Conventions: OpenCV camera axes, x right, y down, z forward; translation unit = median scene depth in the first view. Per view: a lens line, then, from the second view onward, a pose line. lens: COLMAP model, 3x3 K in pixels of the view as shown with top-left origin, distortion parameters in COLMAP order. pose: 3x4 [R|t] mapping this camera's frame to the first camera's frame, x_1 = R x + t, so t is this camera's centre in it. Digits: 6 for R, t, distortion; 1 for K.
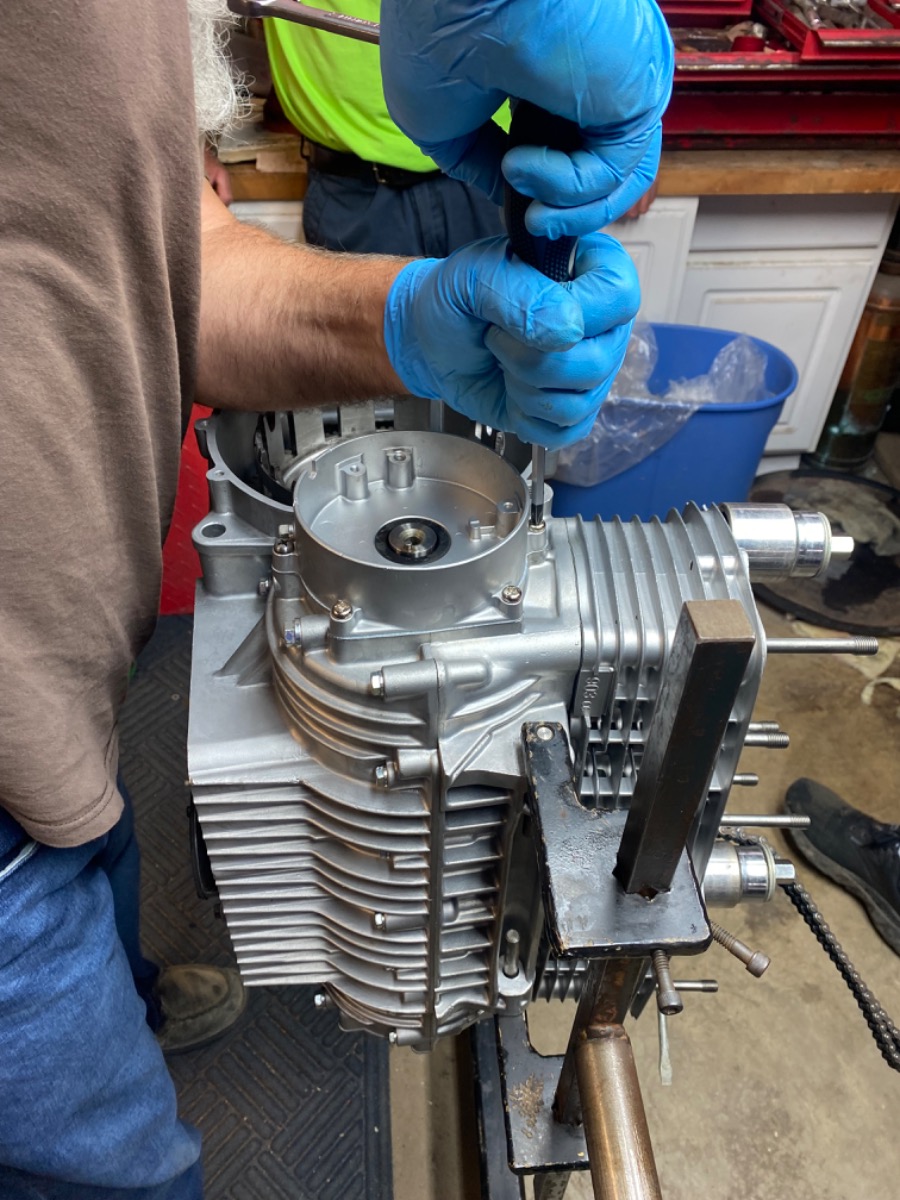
lens RADIAL K [[948.5, 0, 450.0], [0, 948.5, 600.0], [0, 0, 1]] dist [-0.006146, -0.001243]
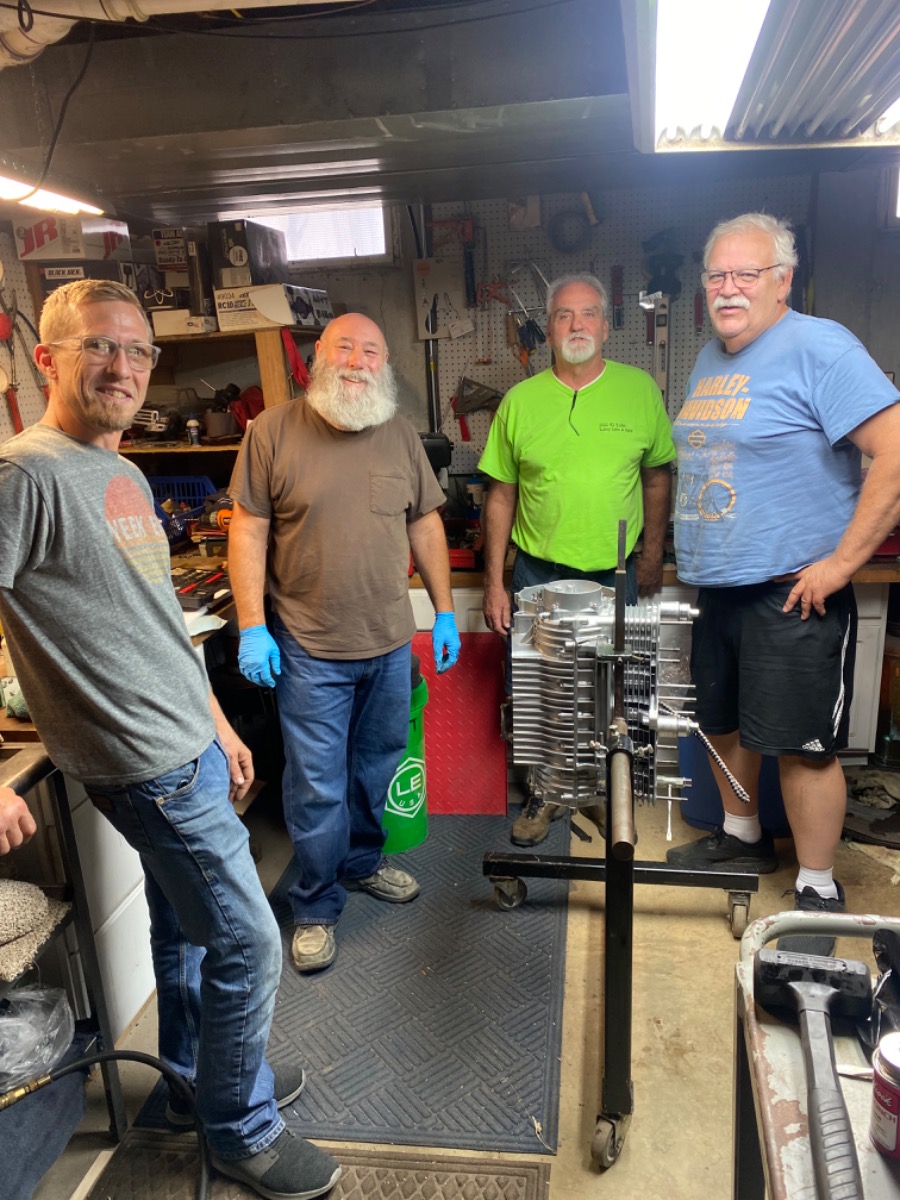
lens RADIAL K [[924.2, 0, 454.7], [0, 924.2, 594.4], [0, 0, 1]] dist [0.006072, 0.009728]
pose [[0.972080, 0.004004, -0.234617, 0.097959], [-0.113339, 0.883500, -0.454513, 0.437164], [0.205464, 0.468414, 0.859286, -0.615183]]
